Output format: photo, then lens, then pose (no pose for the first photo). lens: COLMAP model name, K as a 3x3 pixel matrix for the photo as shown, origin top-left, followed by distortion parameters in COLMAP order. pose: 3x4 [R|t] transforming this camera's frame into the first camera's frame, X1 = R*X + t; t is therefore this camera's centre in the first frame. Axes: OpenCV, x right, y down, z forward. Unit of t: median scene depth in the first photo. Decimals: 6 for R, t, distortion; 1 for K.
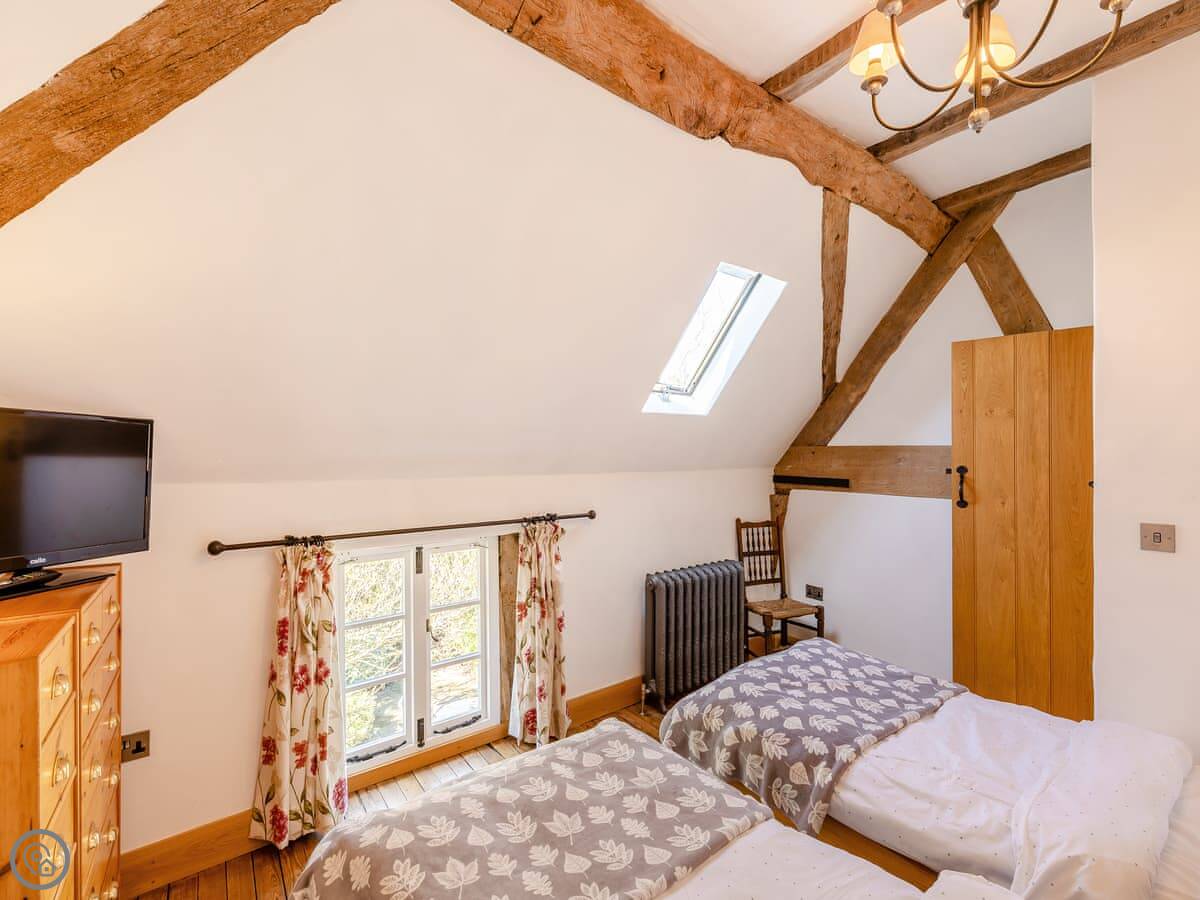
lens RADIAL K [[523.5, 0, 598.9], [0, 523.5, 454.2], [0, 0, 1]] dist [0.000159, 0.000084]
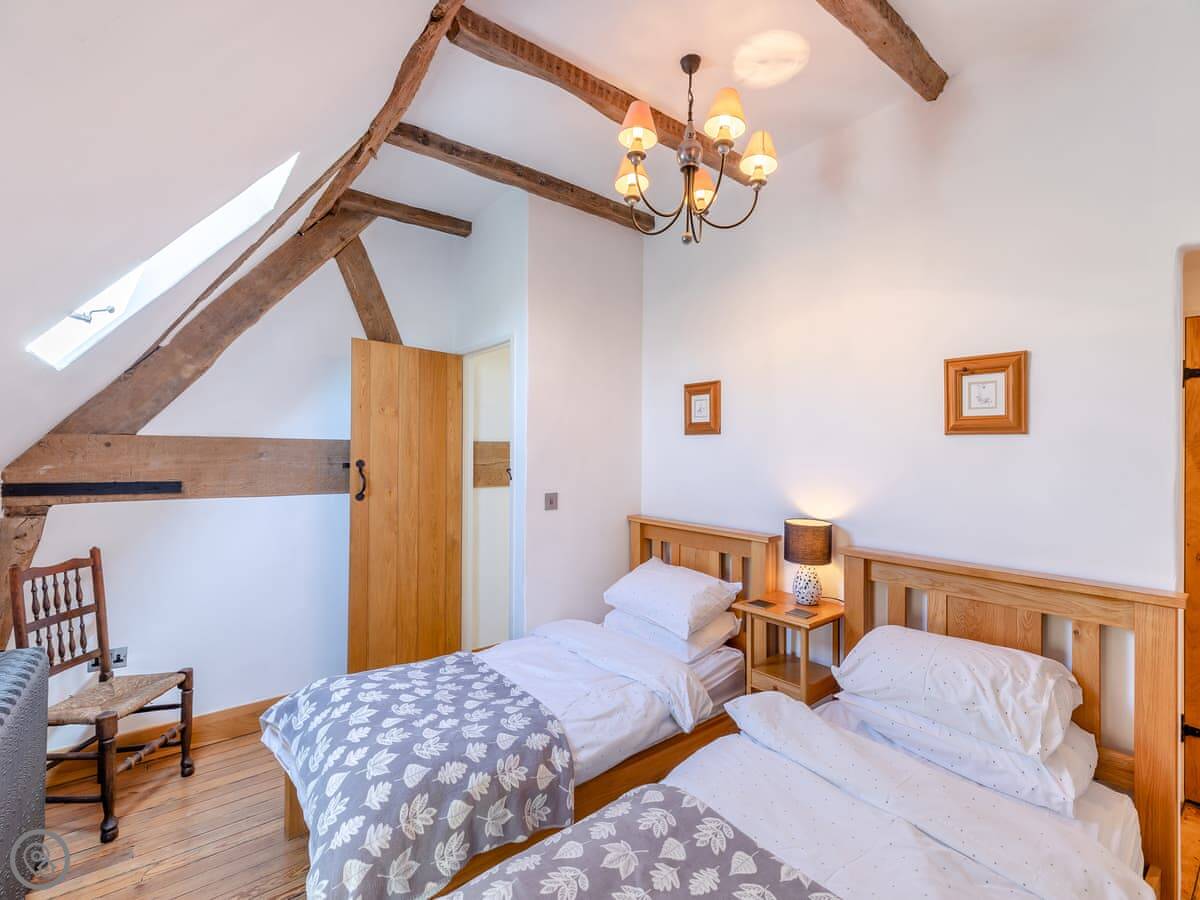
lens RADIAL K [[544.3, 0, 599.0], [0, 544.3, 446.7], [0, 0, 1]] dist [0.001057, 0.000197]
pose [[-0.021195, 0.006577, 0.999754, -0.404035], [-0.007075, 0.999952, -0.006728, 0.000262], [-0.999750, -0.007216, -0.021148, 0.580605]]
